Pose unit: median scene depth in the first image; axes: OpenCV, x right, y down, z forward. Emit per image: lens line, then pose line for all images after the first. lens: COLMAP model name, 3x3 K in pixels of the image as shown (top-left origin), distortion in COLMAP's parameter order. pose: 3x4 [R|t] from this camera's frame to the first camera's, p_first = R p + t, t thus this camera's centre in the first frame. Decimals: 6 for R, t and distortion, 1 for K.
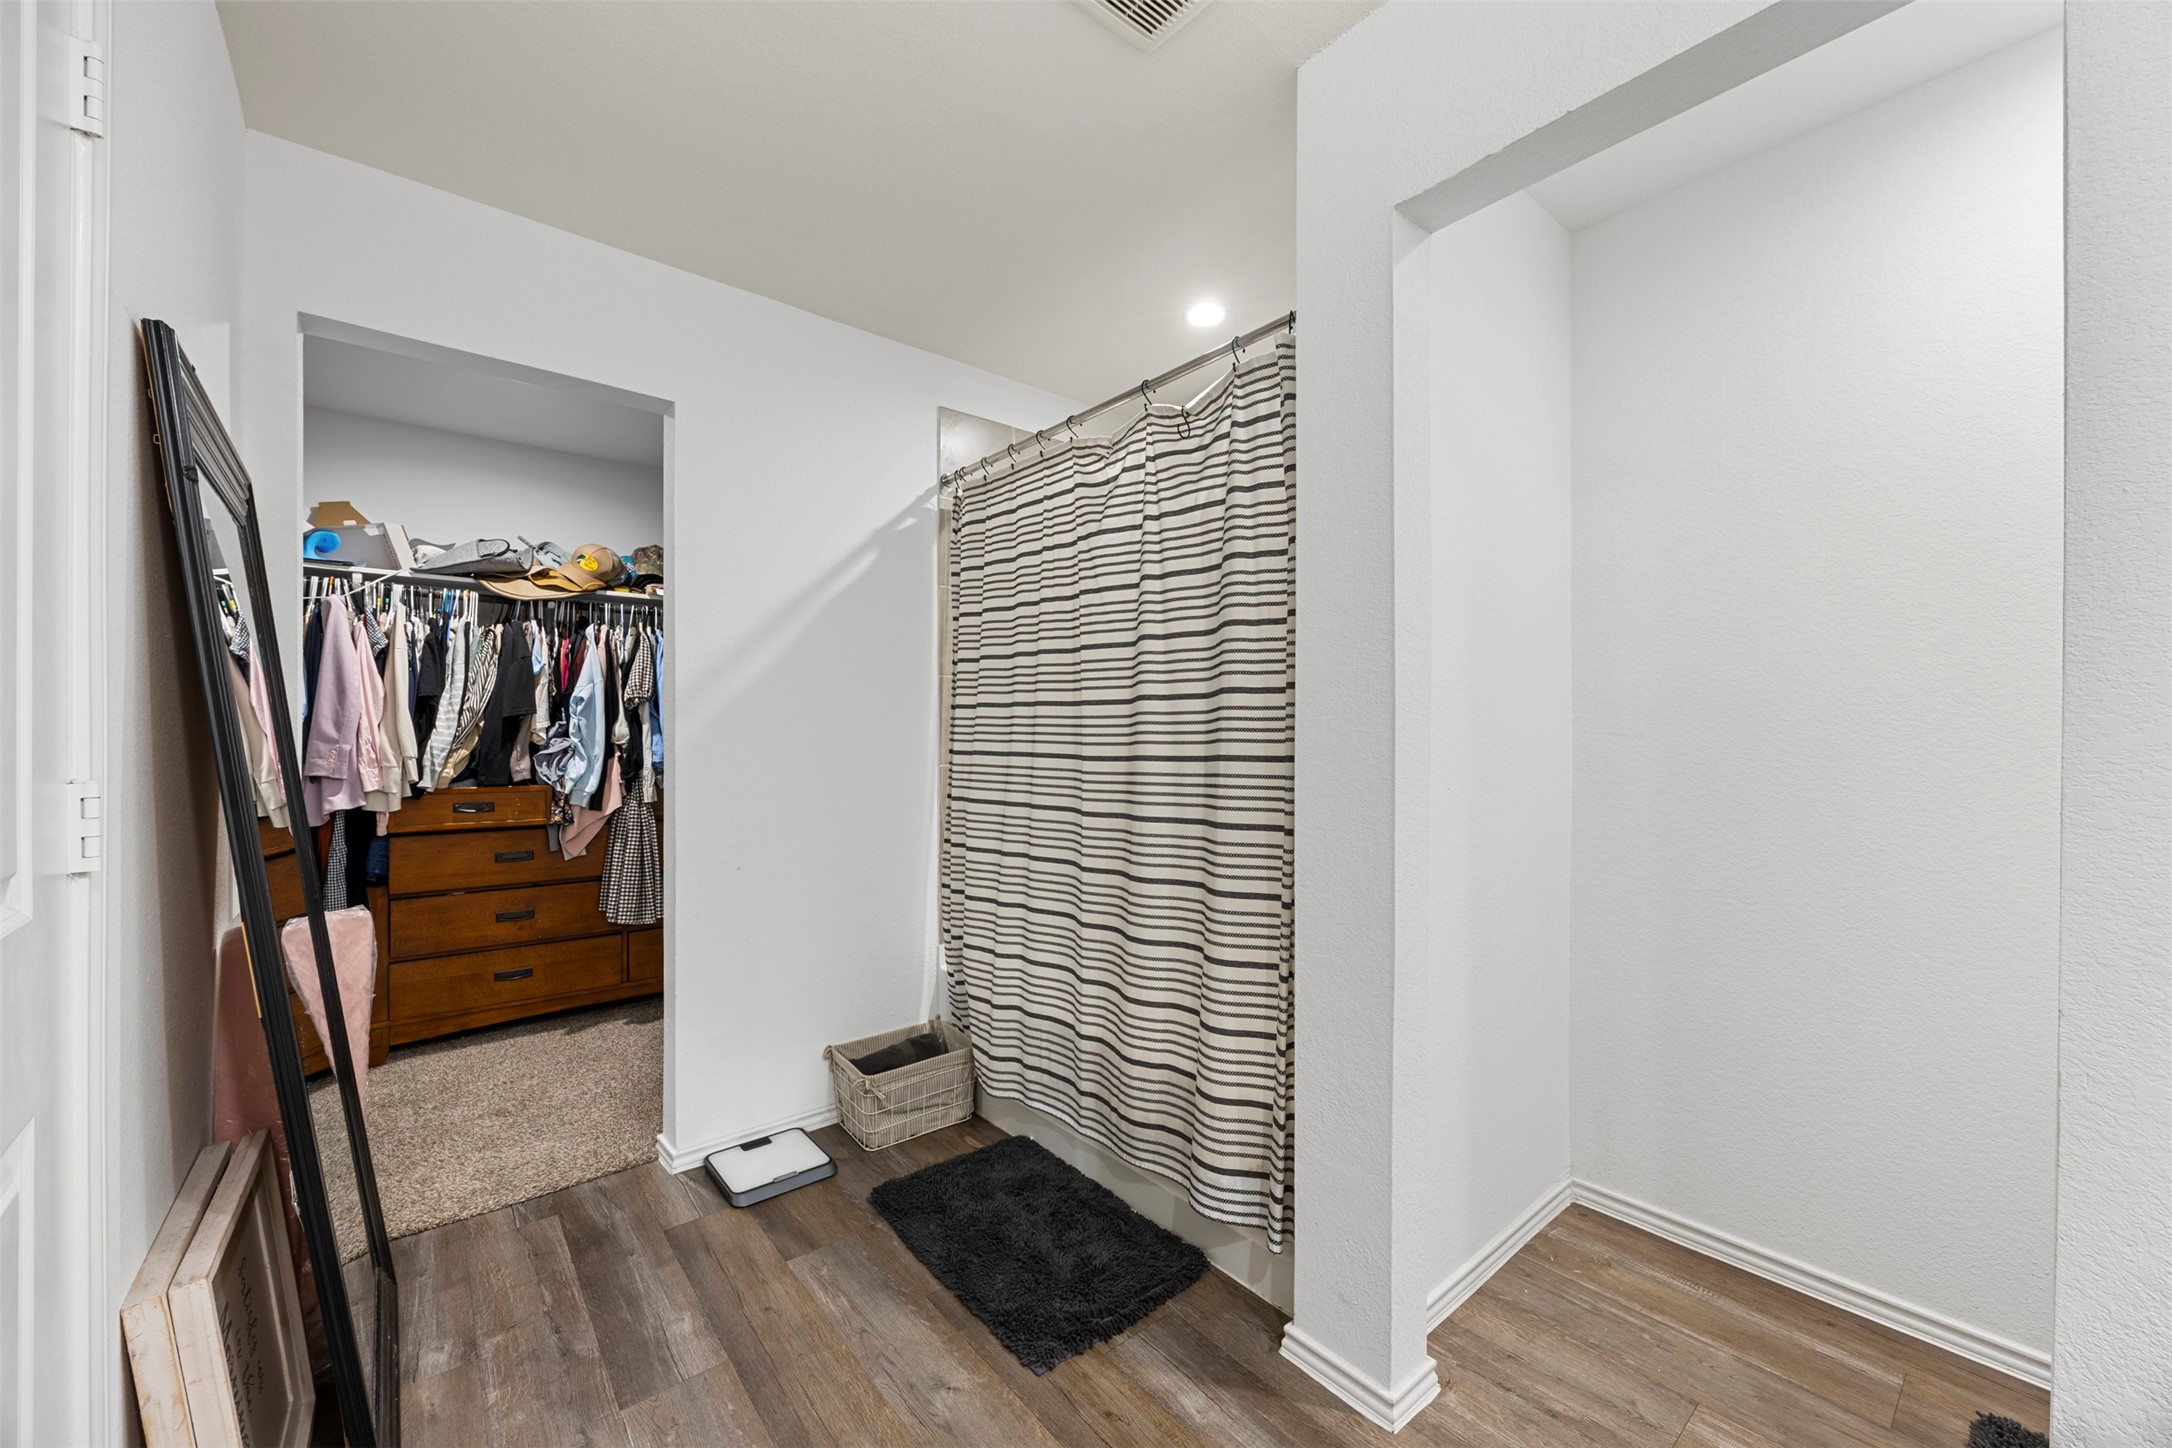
lens RADIAL K [[834.5, 0, 1086.0], [0, 834.5, 724.0], [0, 0, 1]] dist [0.000434, 0.000007]
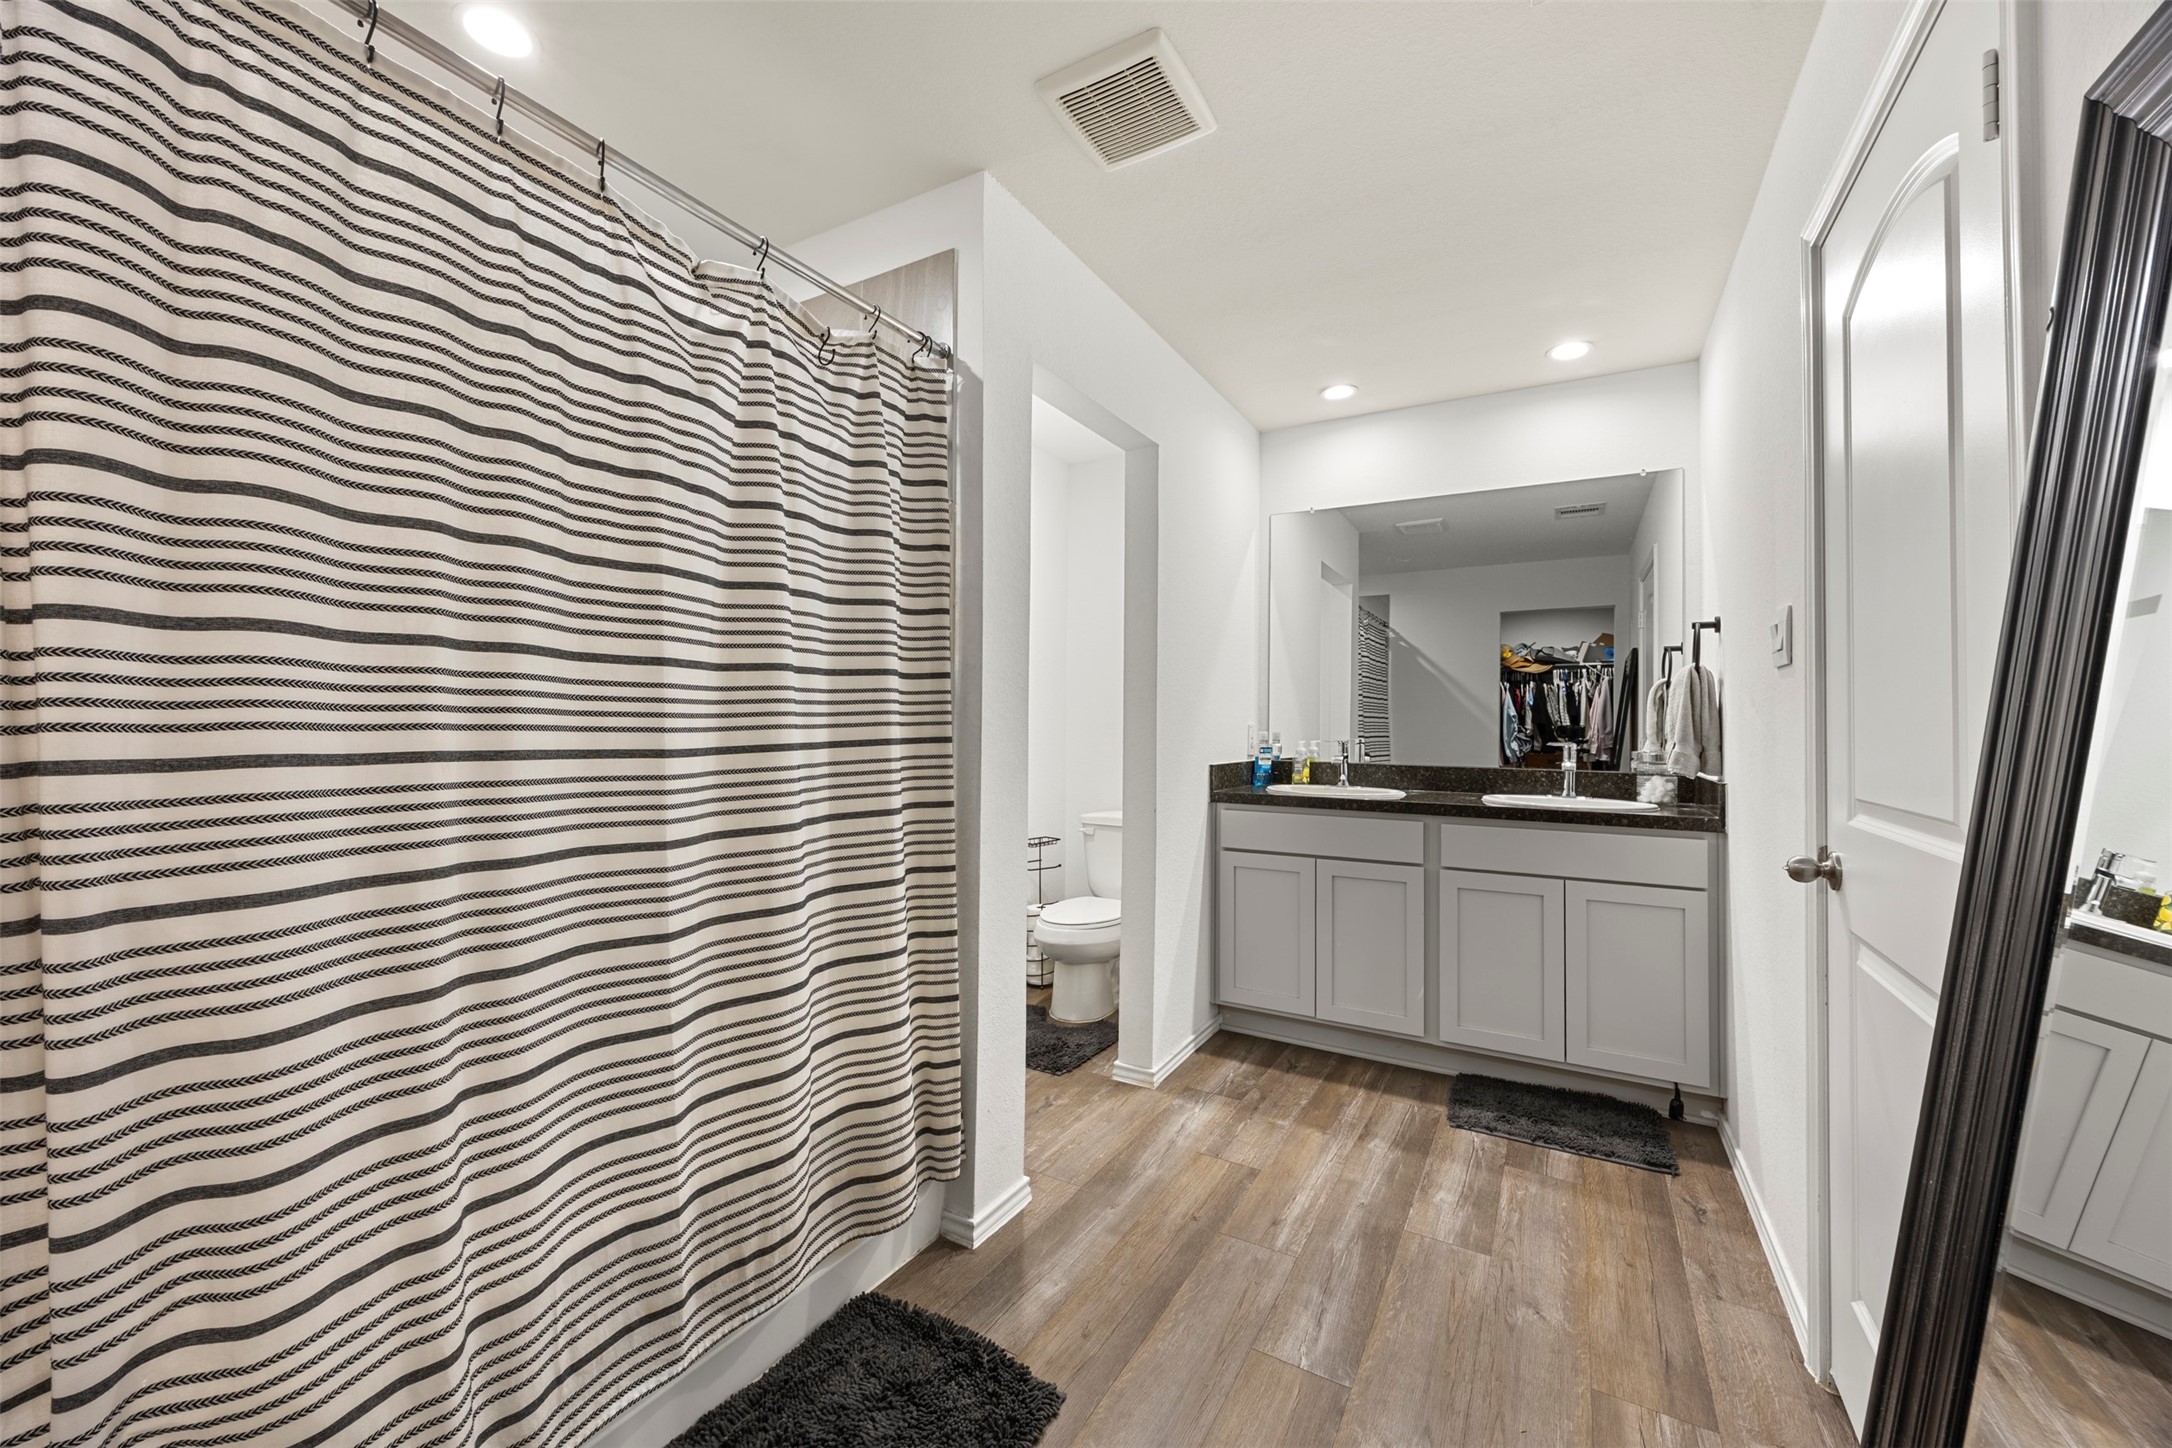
lens RADIAL K [[834.5, 0, 1086.0], [0, 834.5, 724.0], [0, 0, 1]] dist [0.000434, 0.000007]
pose [[-0.350612, 0.019174, 0.936325, -0.711572], [-0.005220, 0.999735, -0.022428, 0.034506], [-0.936506, -0.012751, -0.350419, 0.976451]]
